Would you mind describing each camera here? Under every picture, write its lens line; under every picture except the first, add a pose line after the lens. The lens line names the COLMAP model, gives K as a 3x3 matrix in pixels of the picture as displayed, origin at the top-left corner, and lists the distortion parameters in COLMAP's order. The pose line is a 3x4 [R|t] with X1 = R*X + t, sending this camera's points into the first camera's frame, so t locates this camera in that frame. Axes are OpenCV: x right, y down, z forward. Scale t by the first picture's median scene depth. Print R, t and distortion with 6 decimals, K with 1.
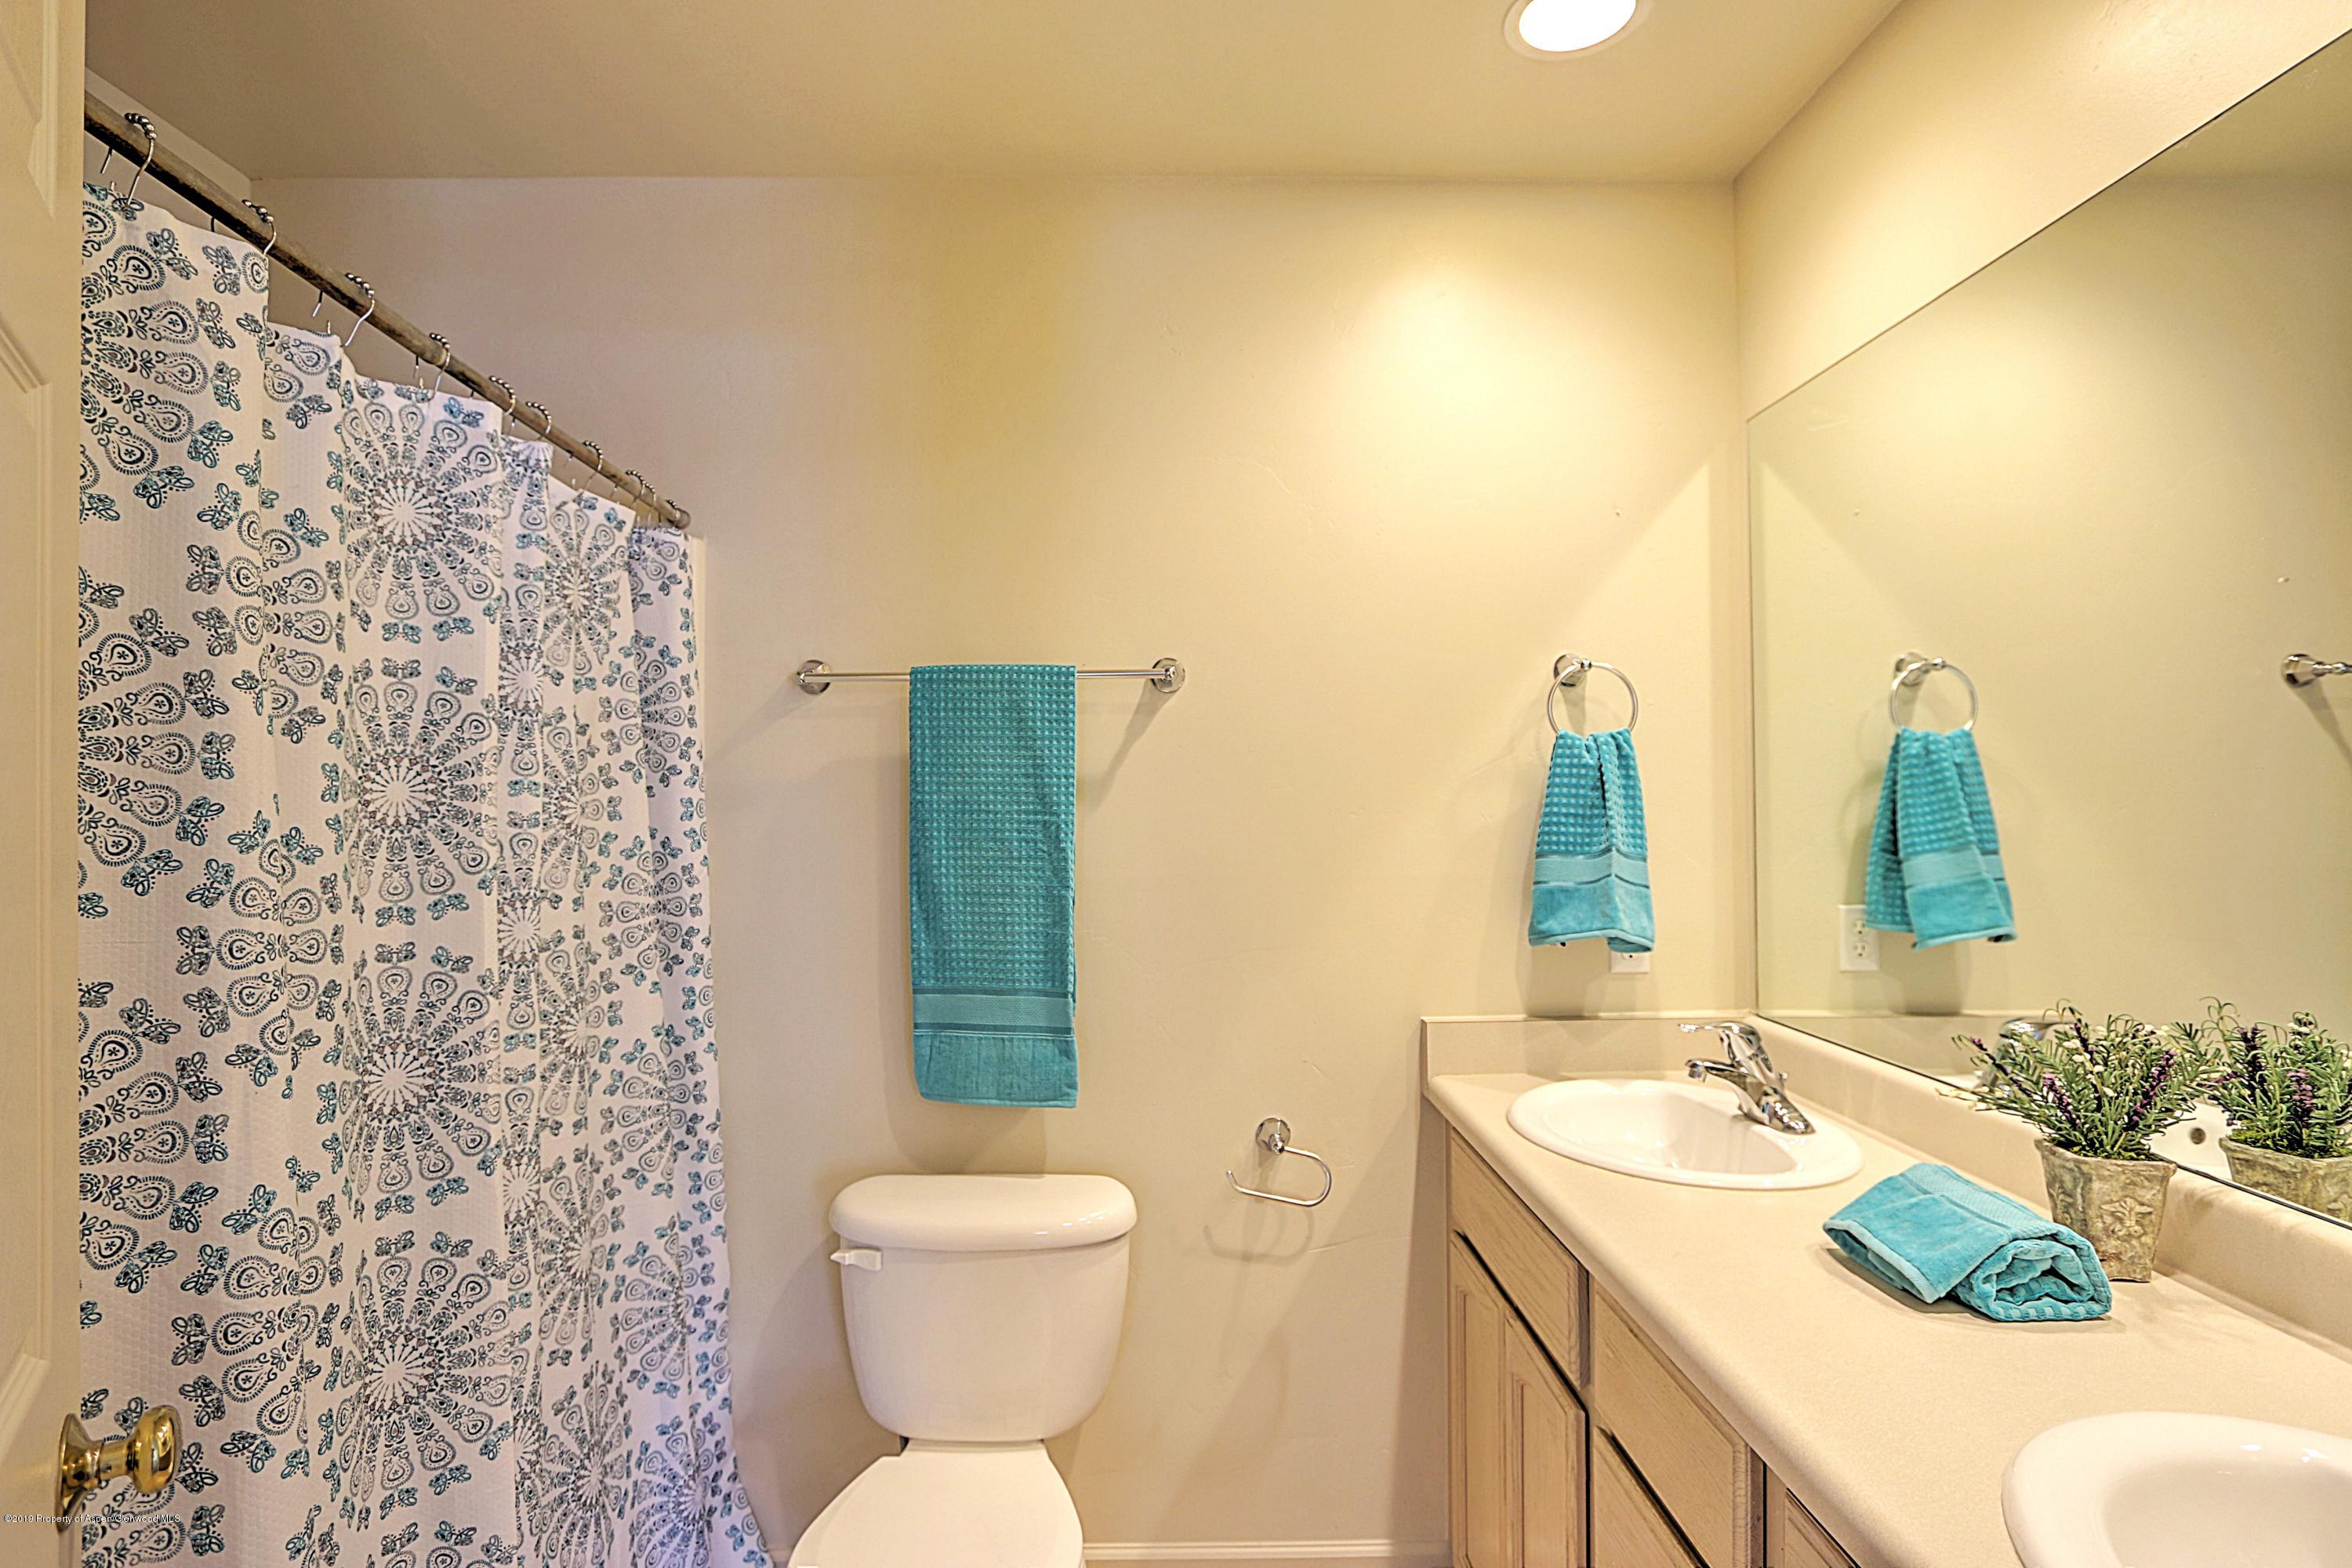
lens RADIAL K [[1149.2, 0, 1167.7], [0, 1149.2, 775.8], [0, 0, 1]] dist [-0.012516, 0.000183]
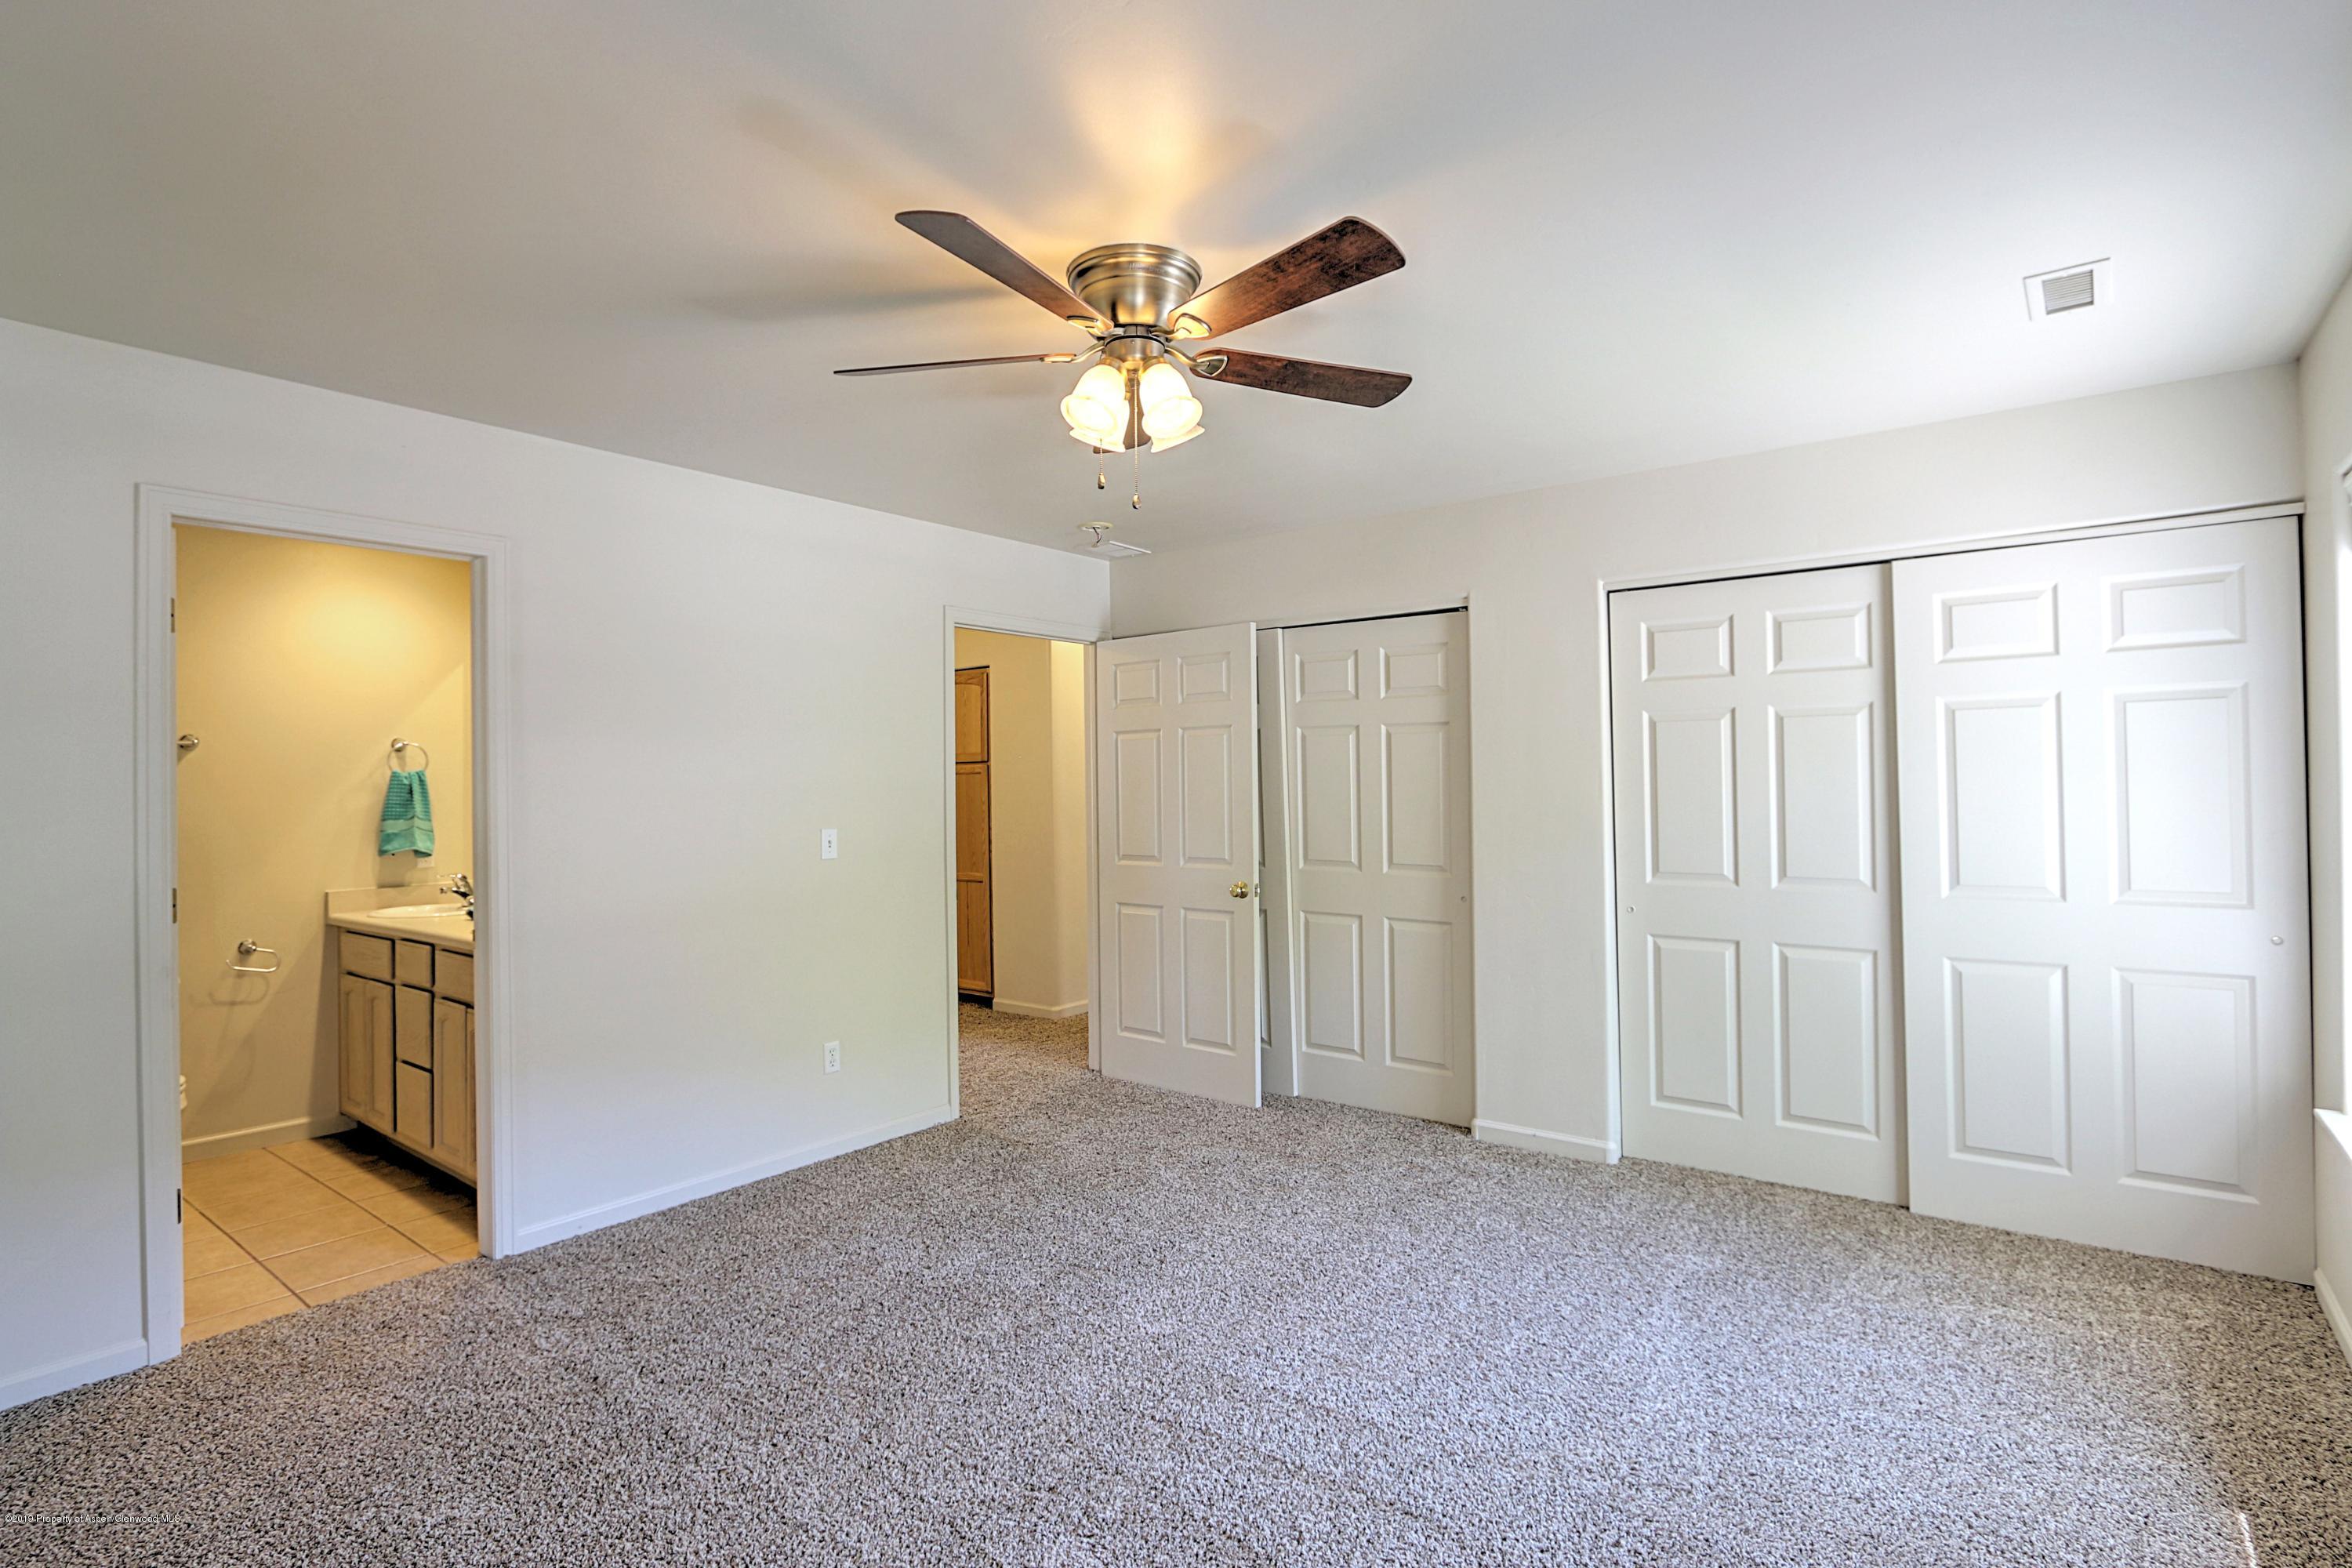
lens RADIAL K [[1149.2, 0, 1167.7], [0, 1149.2, 775.8], [0, 0, 1]] dist [-0.012516, 0.000183]
pose [[0.625615, 0.008045, 0.780091, -0.532192], [-0.003068, 0.999964, -0.007852, -0.013328], [-0.780126, 0.002519, 0.625617, -1.833326]]
